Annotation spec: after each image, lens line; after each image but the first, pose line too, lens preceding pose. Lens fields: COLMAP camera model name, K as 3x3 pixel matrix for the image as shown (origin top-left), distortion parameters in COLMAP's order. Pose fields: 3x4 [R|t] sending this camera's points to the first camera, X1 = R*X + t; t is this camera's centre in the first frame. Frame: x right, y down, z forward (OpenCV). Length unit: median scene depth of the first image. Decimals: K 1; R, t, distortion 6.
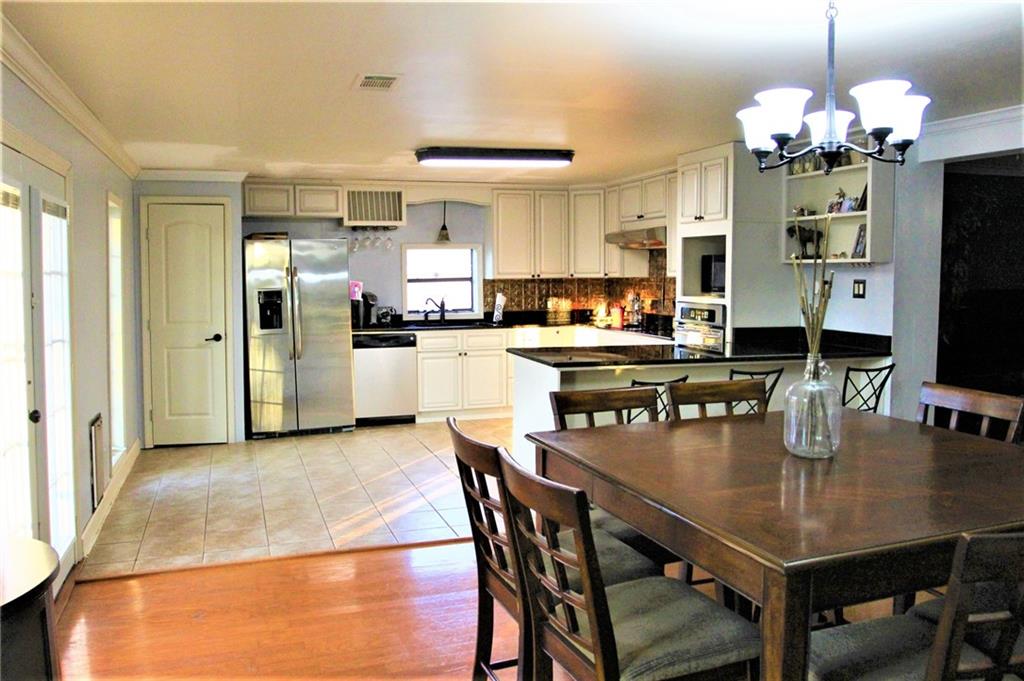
lens RADIAL K [[792.1, 0, 502.5], [0, 792.1, 333.9], [0, 0, 1]] dist [-0.031805, 0.009408]
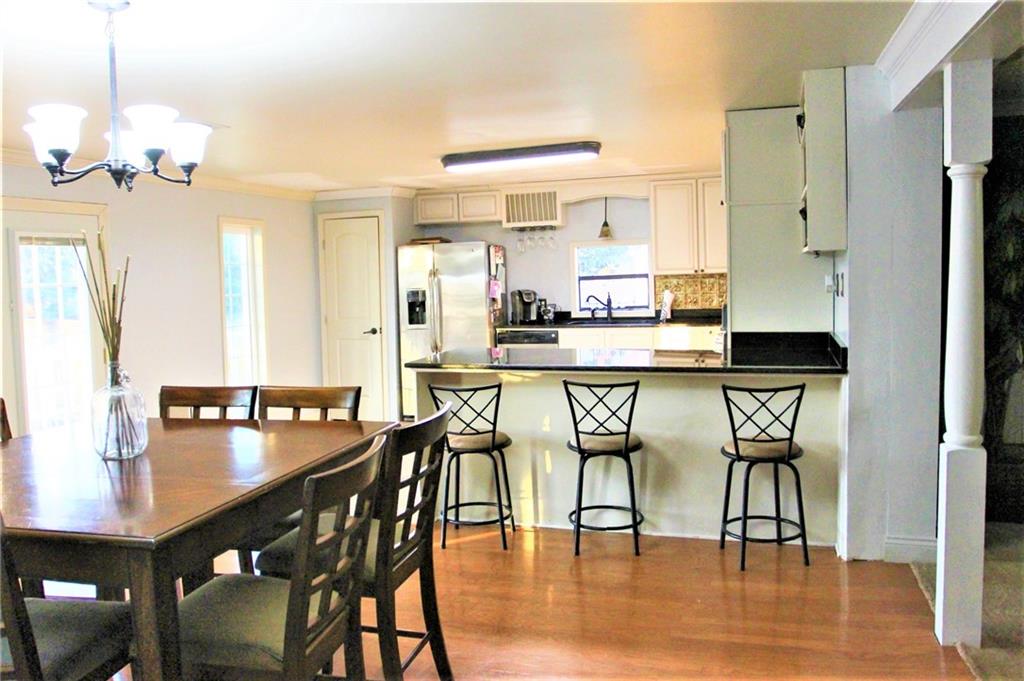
lens RADIAL K [[792.1, 0, 503.5], [0, 792.1, 339.0], [0, 0, 1]] dist [-0.031805, 0.009408]
pose [[0.834112, 0.026954, -0.550937, 0.395766], [-0.018195, 0.999606, 0.021357, -0.010485], [0.551296, -0.007790, 0.834274, 0.112542]]
